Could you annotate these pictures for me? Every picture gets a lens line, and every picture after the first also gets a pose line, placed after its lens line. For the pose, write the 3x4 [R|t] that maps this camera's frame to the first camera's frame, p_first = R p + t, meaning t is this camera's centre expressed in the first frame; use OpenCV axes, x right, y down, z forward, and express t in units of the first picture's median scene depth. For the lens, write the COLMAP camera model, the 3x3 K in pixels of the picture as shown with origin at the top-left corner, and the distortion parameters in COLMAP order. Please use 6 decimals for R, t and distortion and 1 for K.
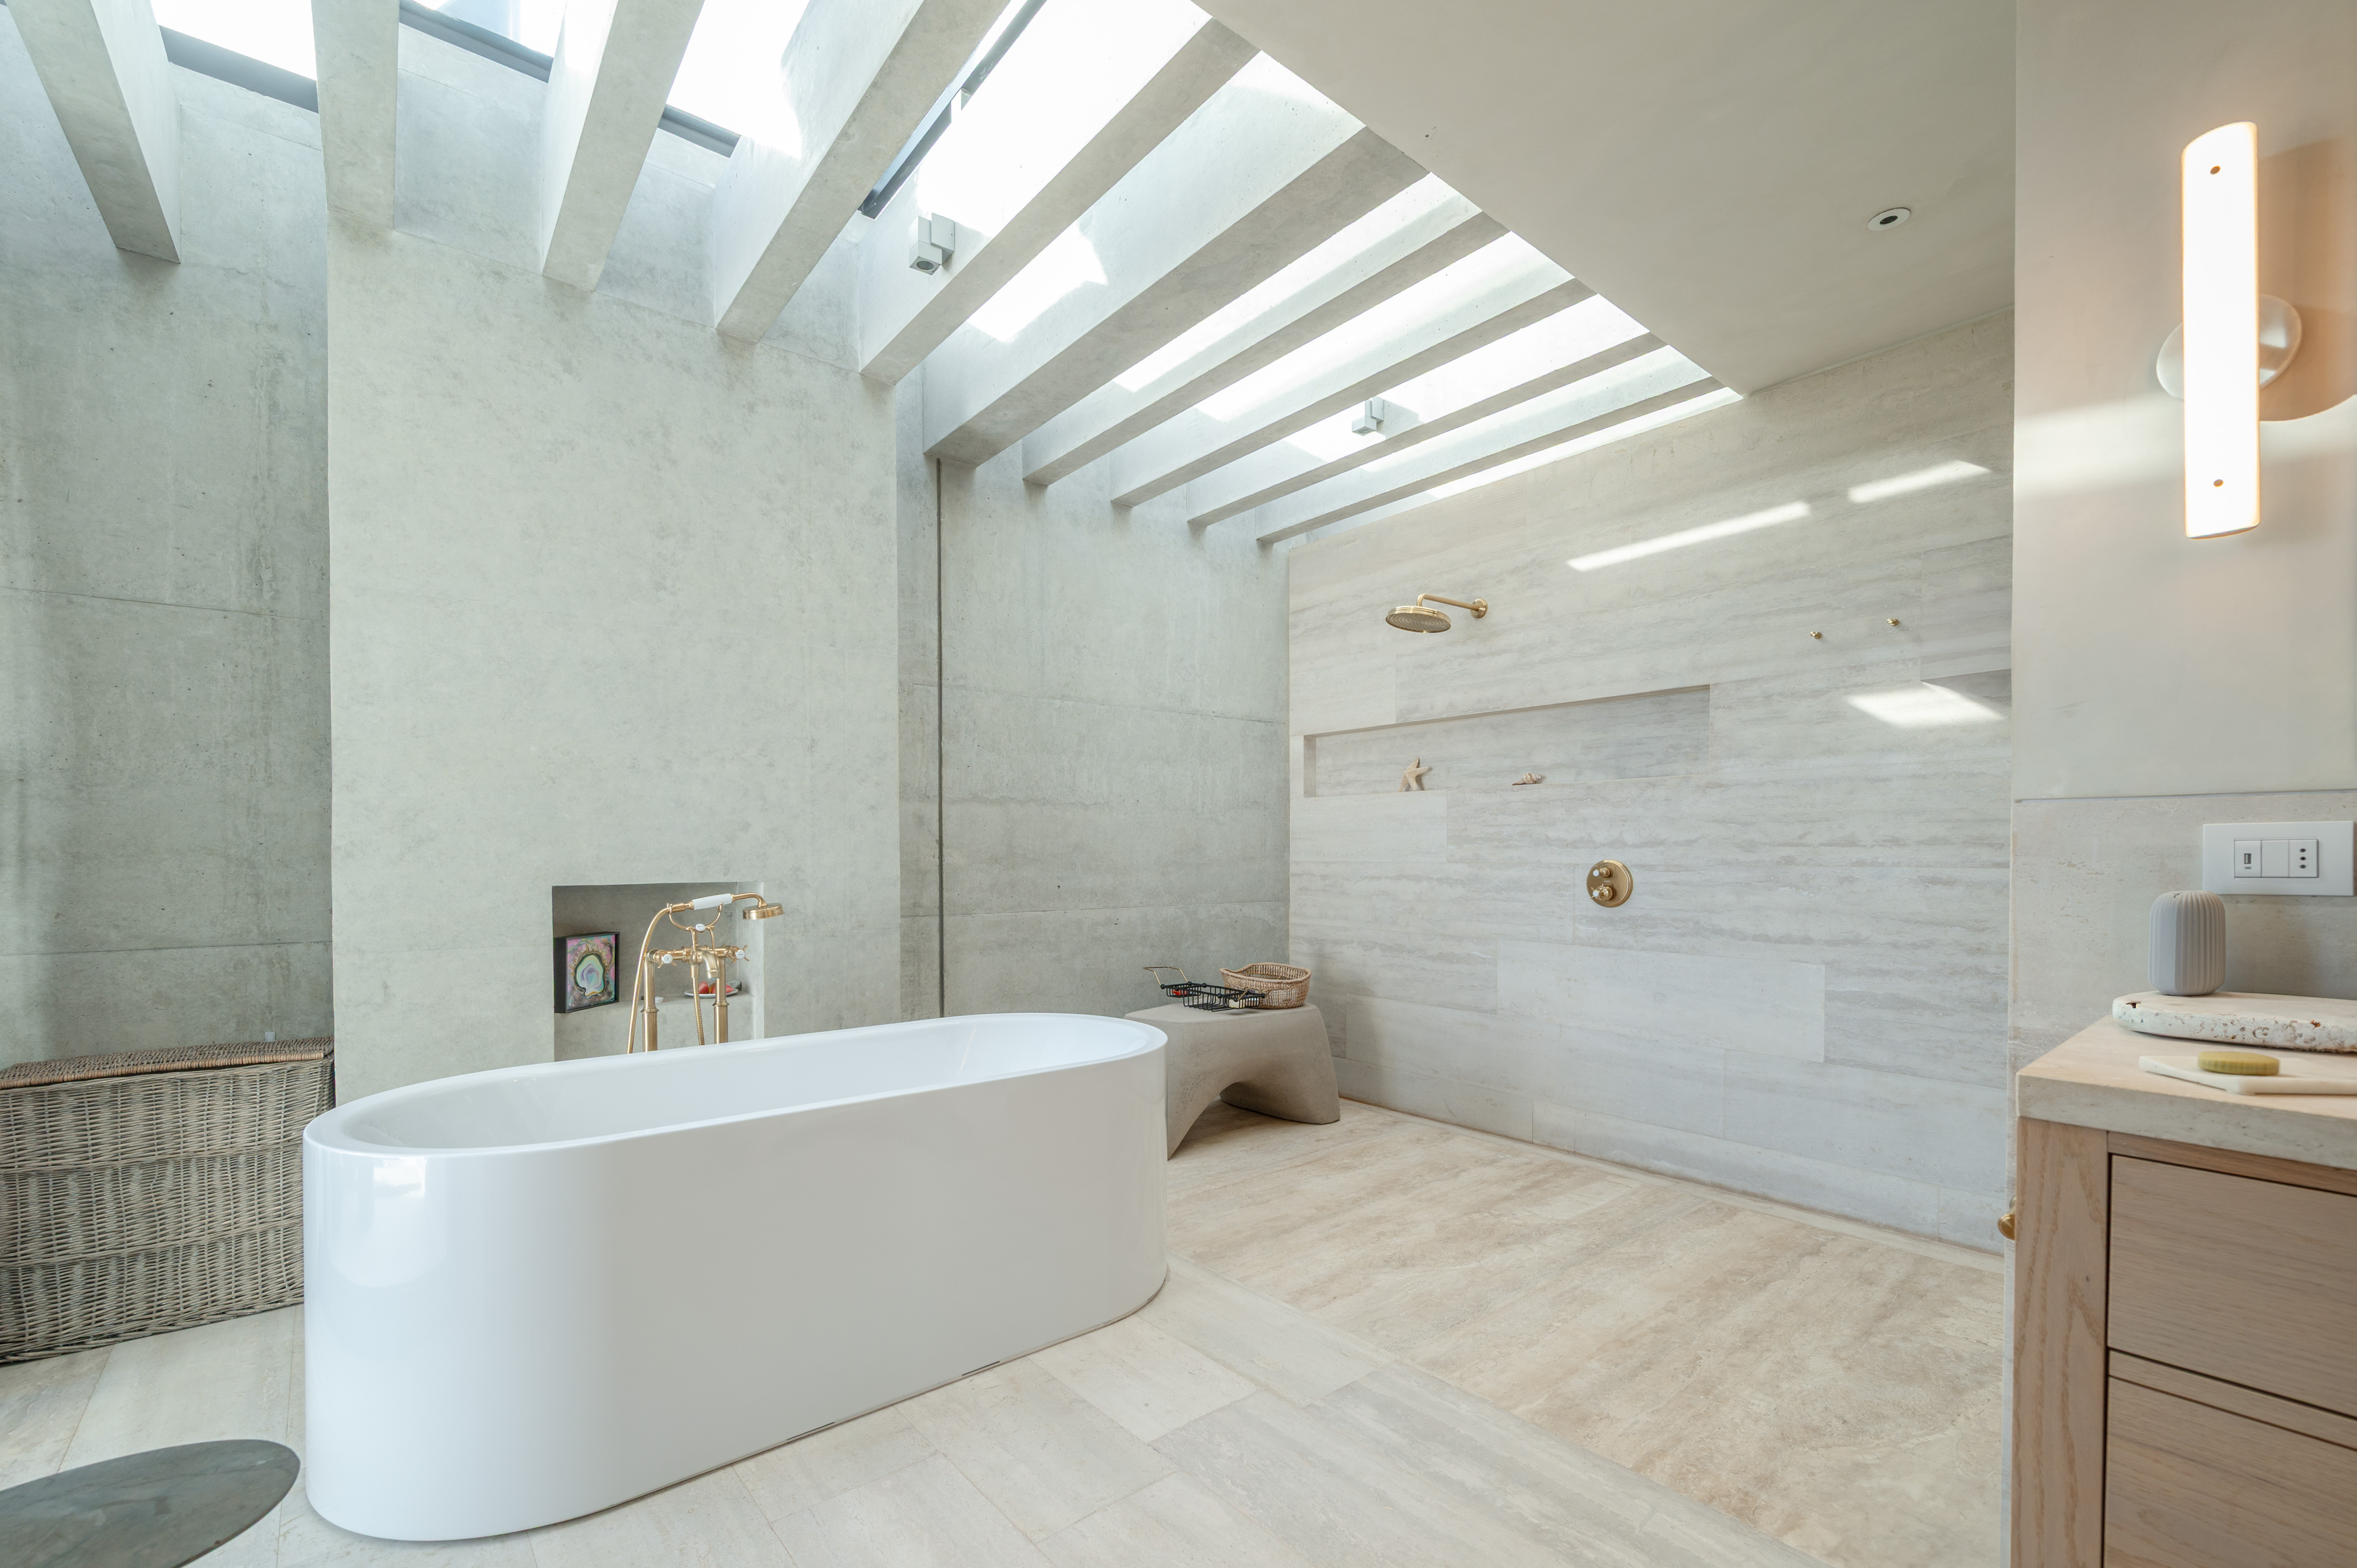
lens RADIAL K [[999.2, 0, 1180.0], [0, 999.2, 866.0], [0, 0, 1]] dist [-0.001433, -0.000225]
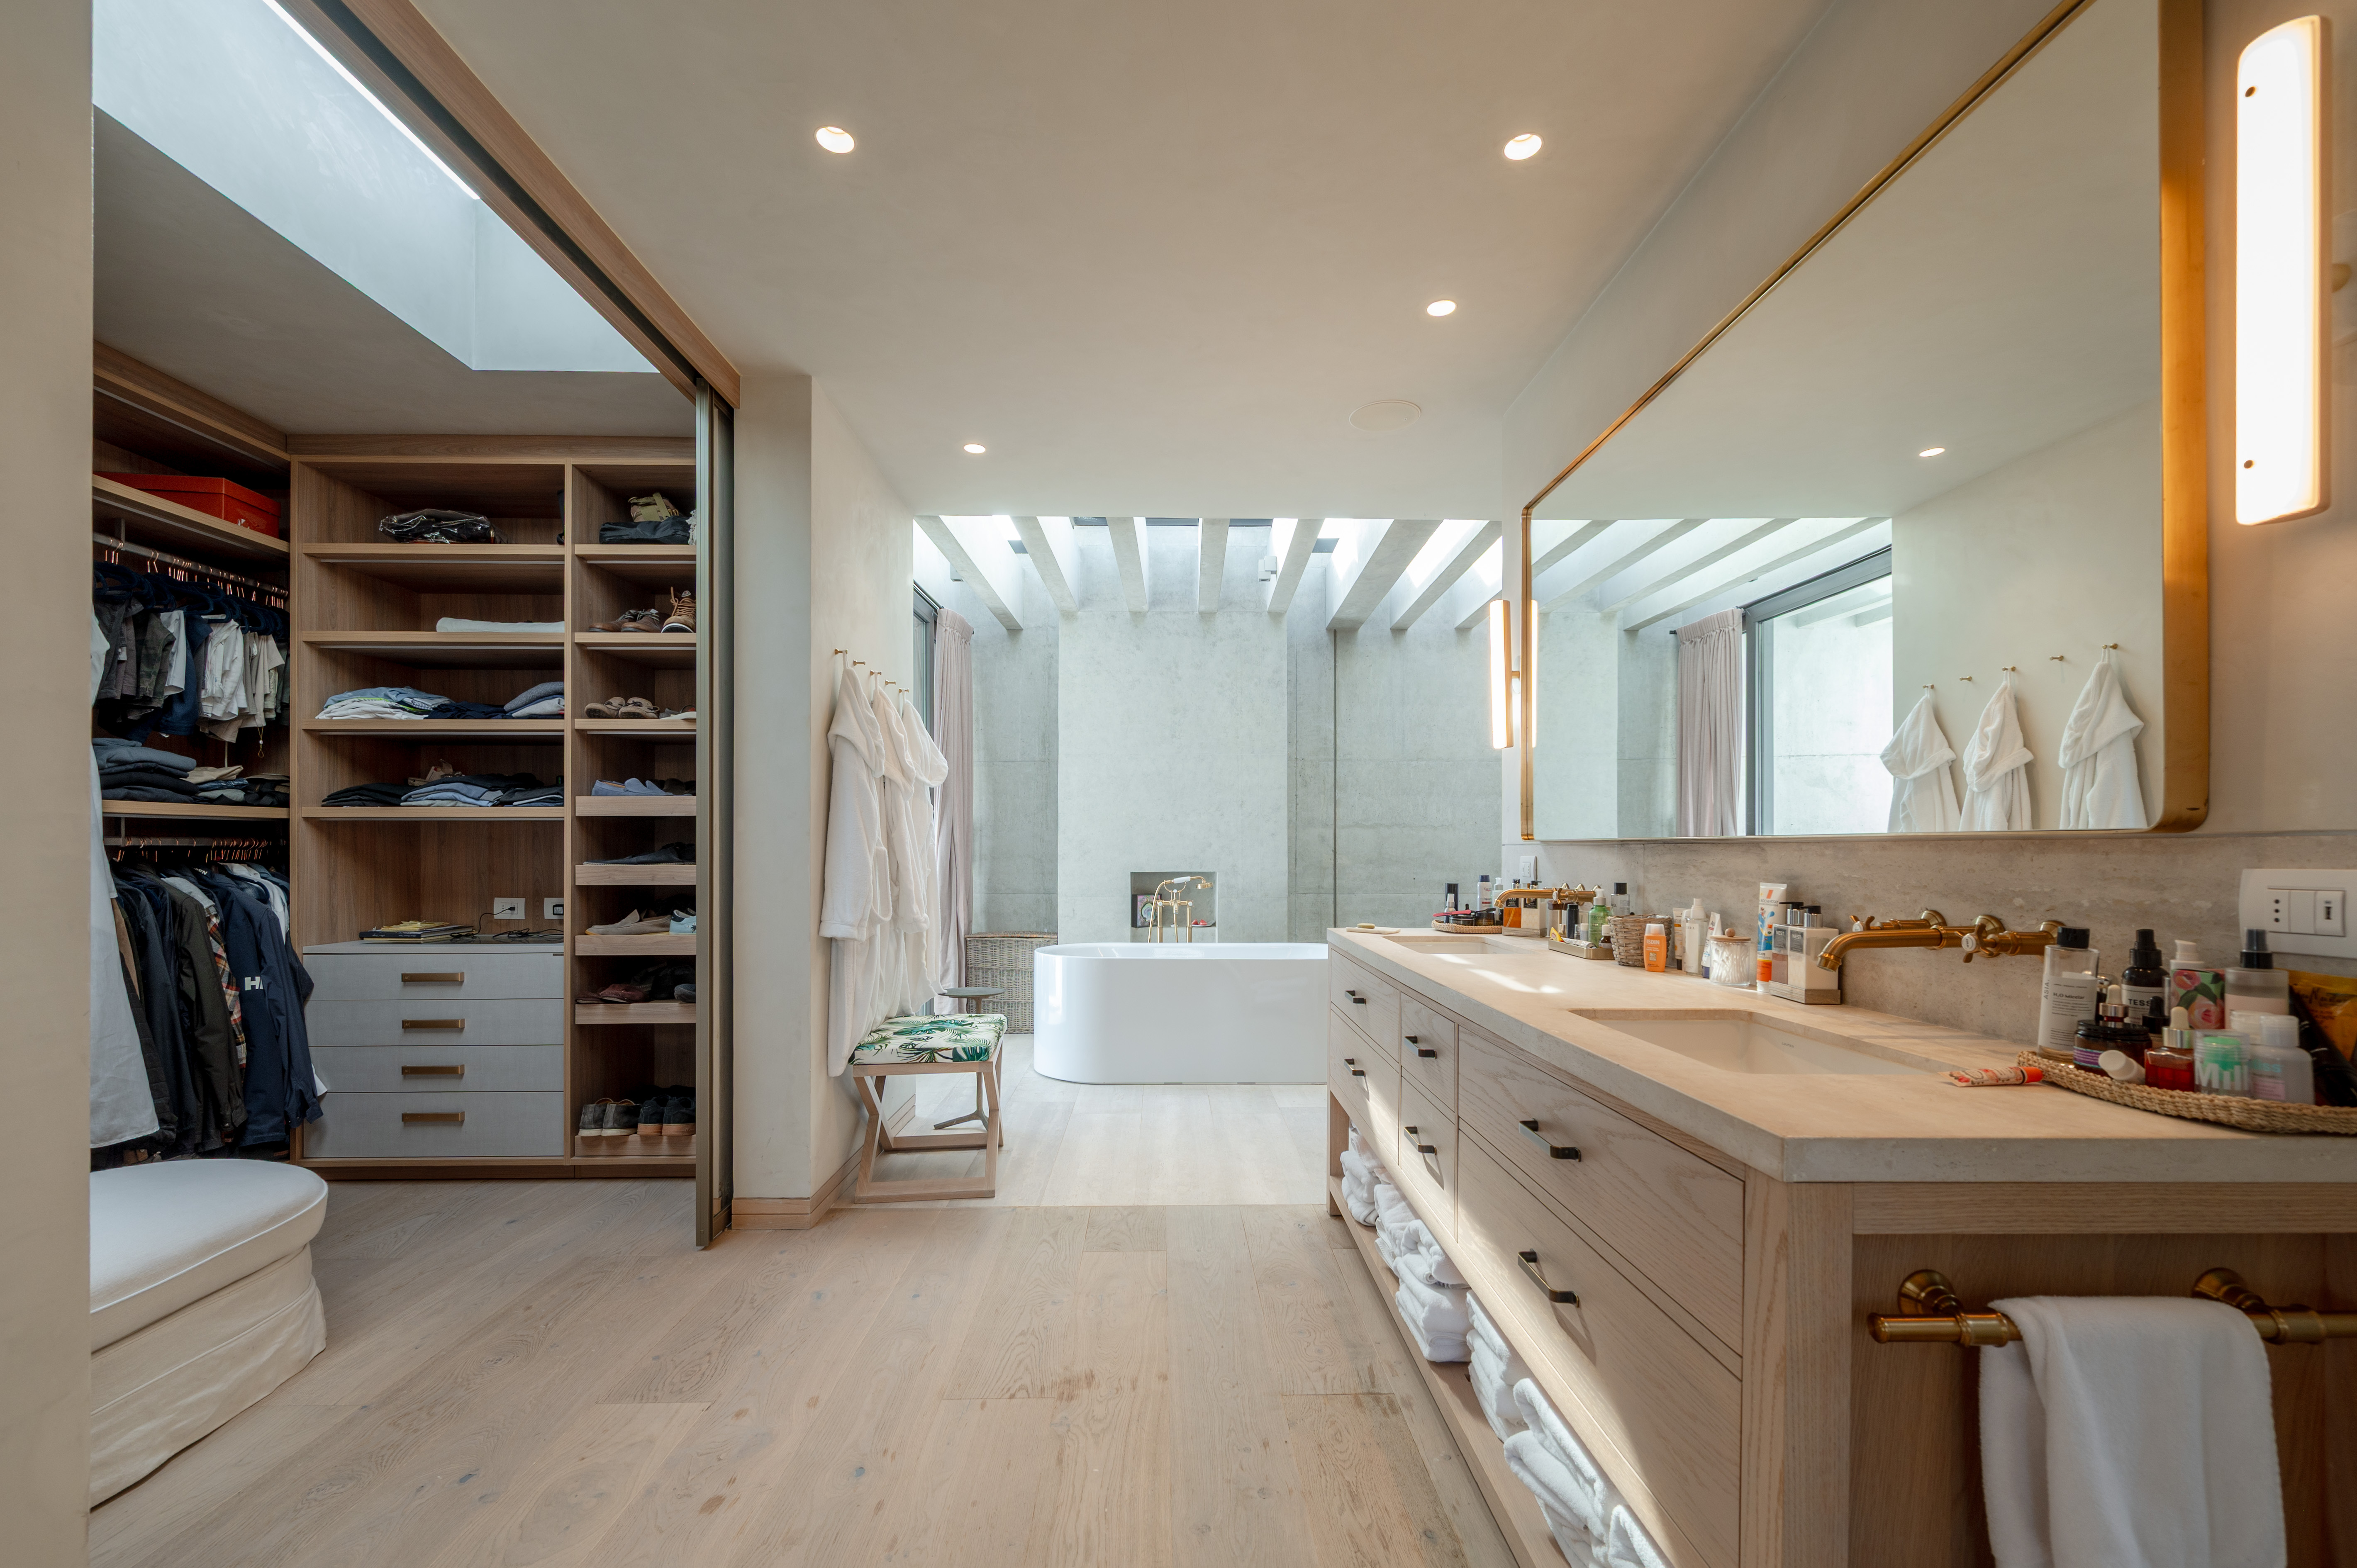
lens RADIAL K [[993.0, 0, 1185.6], [0, 993.0, 849.1], [0, 0, 1]] dist [-0.001494, -0.000743]
pose [[0.779204, 0.002329, -0.626766, 0.862334], [-0.010193, 0.999908, -0.008957, -0.012989], [0.626688, 0.013368, 0.779156, -0.674642]]
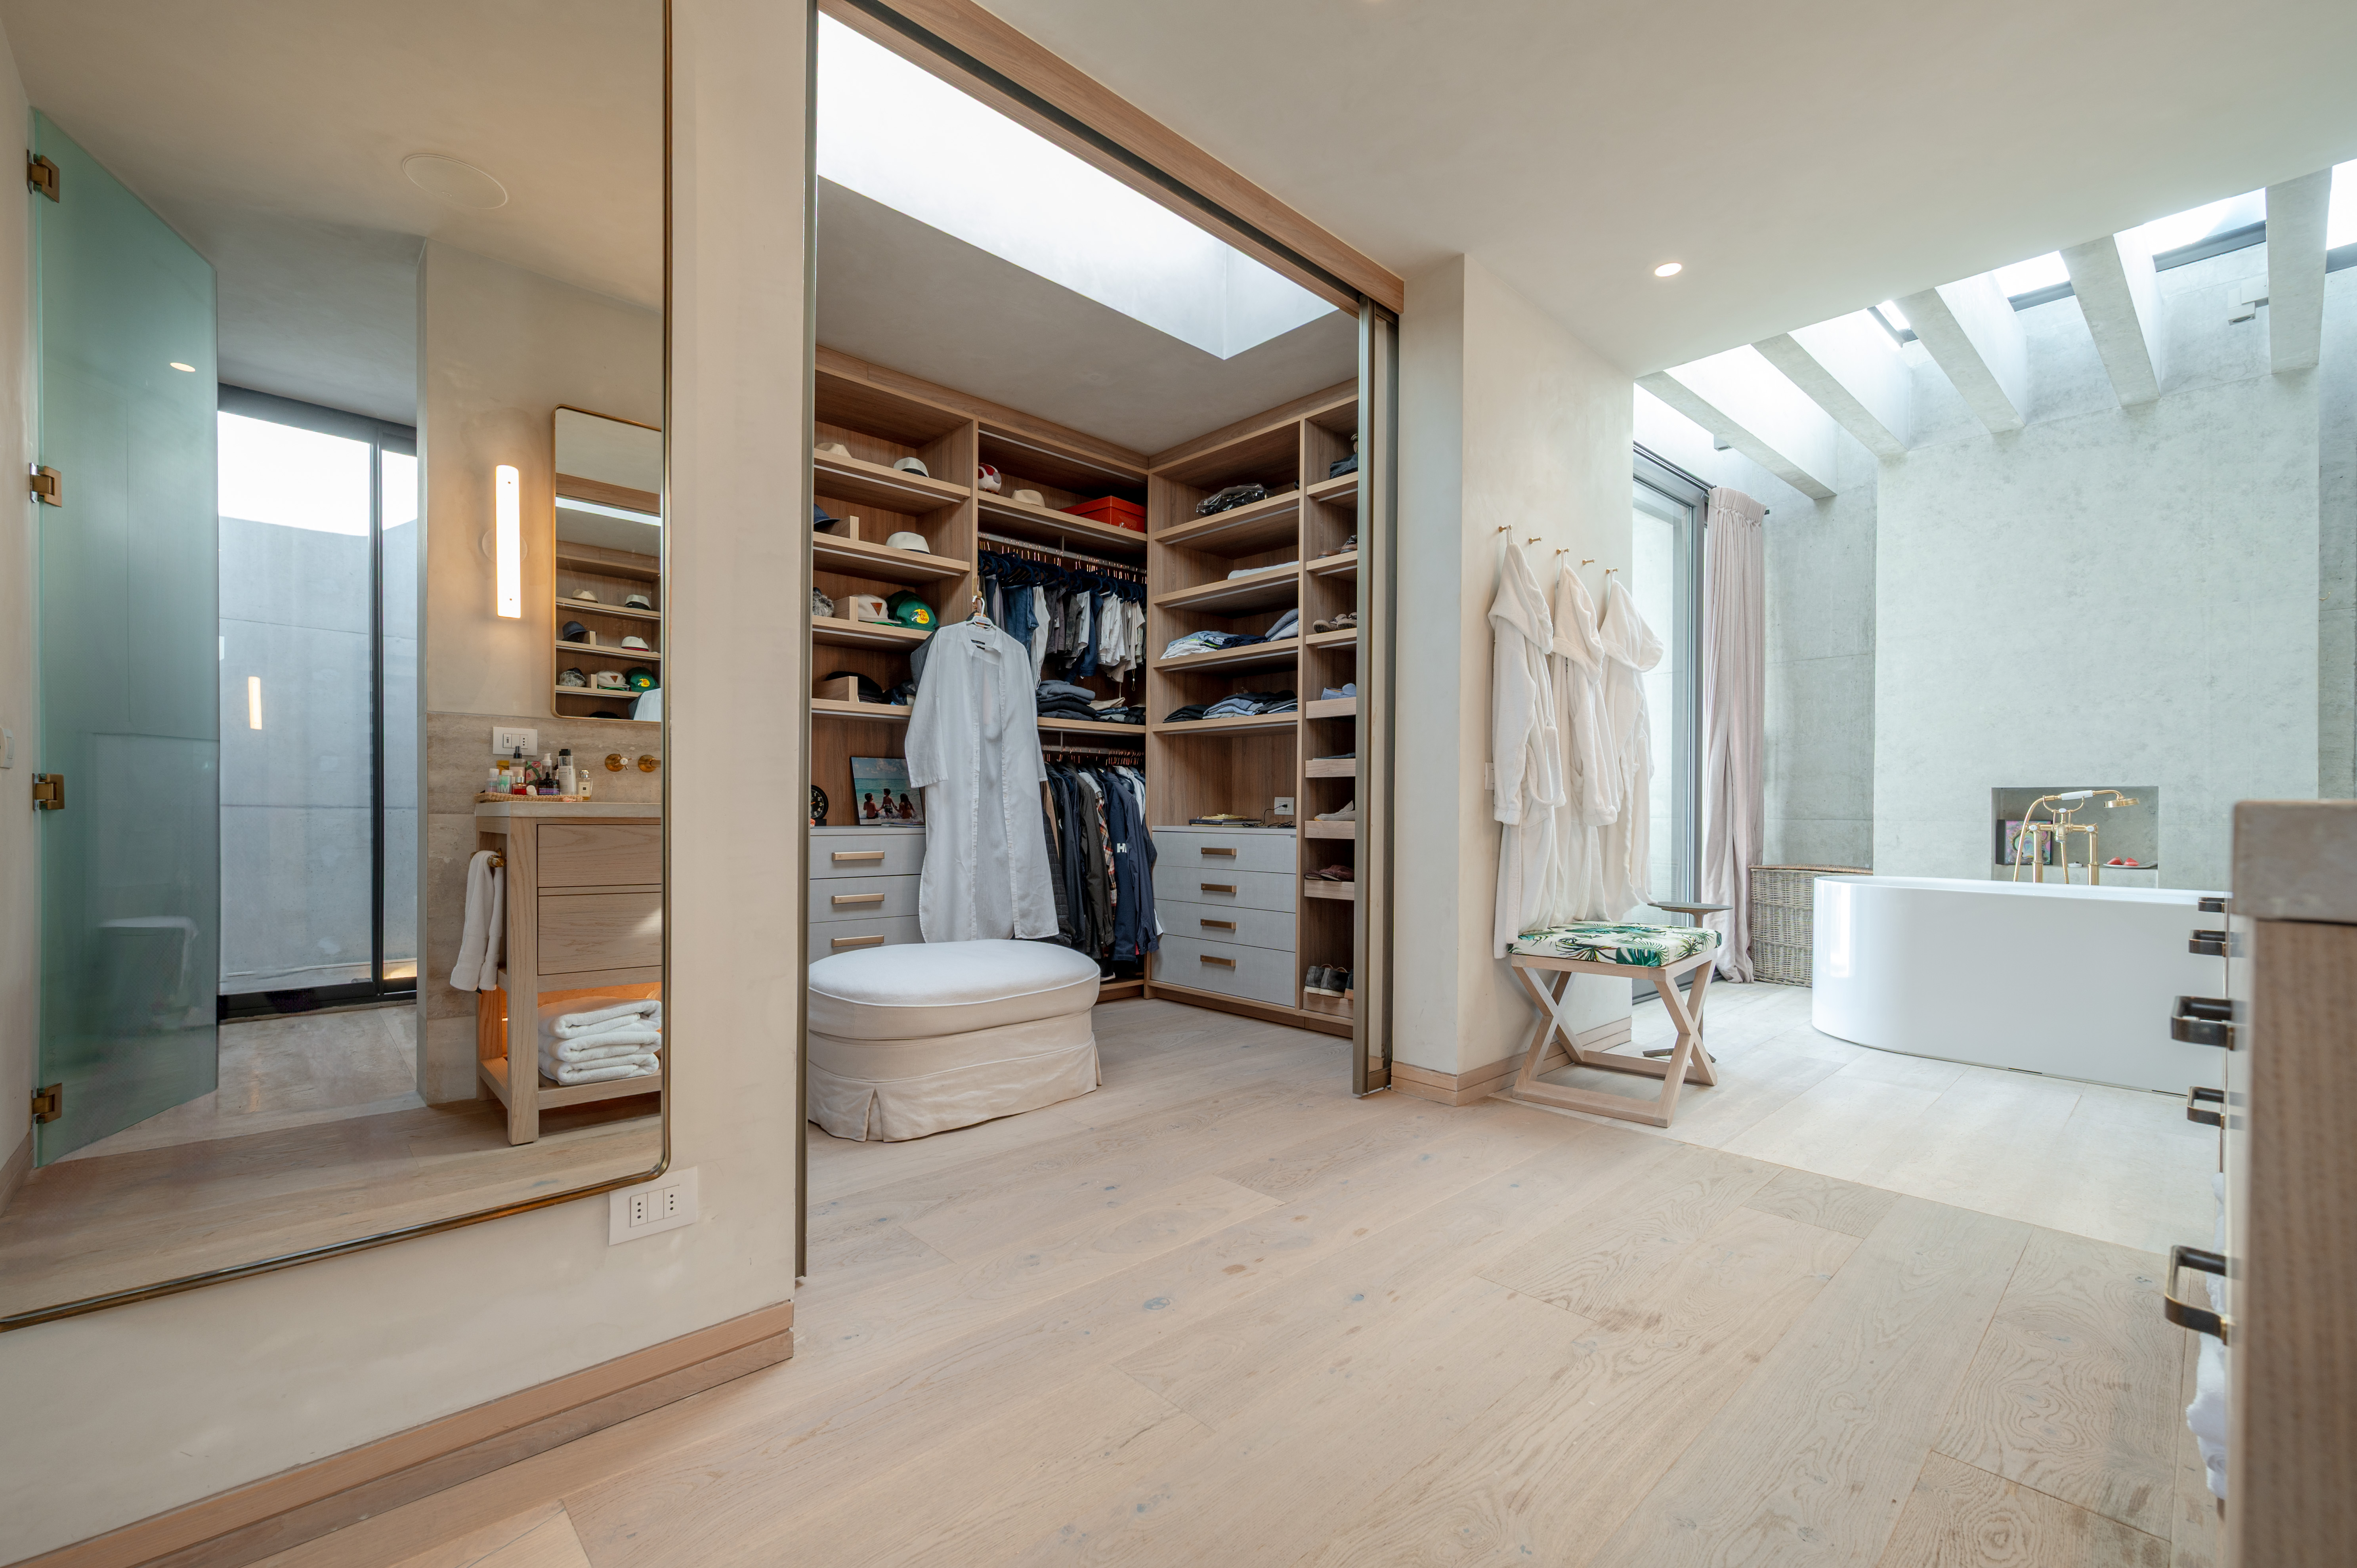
lens RADIAL K [[992.5, 0, 1173.3], [0, 992.5, 809.2], [0, 0, 1]] dist [-0.000377, -0.000134]
pose [[0.052243, 0.004412, -0.998625, 0.930926], [-0.019407, 0.999806, 0.003402, 0.073556], [0.998446, 0.019202, 0.052319, -0.454610]]
